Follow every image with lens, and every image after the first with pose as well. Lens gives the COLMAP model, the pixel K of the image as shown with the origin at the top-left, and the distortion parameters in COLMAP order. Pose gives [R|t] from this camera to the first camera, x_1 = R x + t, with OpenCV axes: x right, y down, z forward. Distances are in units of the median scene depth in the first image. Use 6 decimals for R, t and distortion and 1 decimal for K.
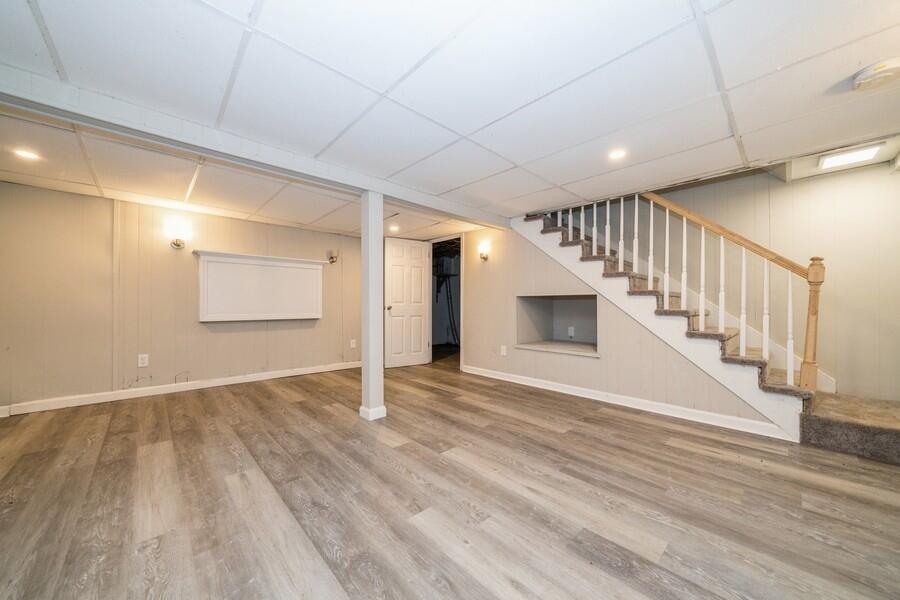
lens RADIAL K [[324.7, 0, 443.5], [0, 324.7, 305.3], [0, 0, 1]] dist [-0.001844, -0.000071]
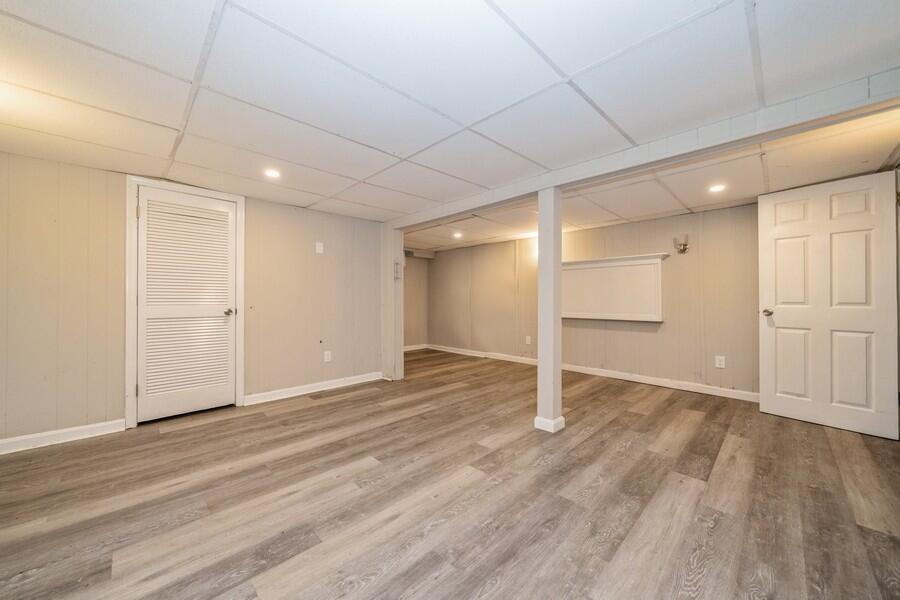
lens RADIAL K [[324.7, 0, 443.5], [0, 324.7, 305.3], [0, 0, 1]] dist [-0.001844, -0.000071]
pose [[0.020269, 0.017607, -0.999640, 0.908021], [0.002580, 0.999841, 0.017663, -0.038107], [0.999791, -0.002937, 0.020220, 0.862935]]
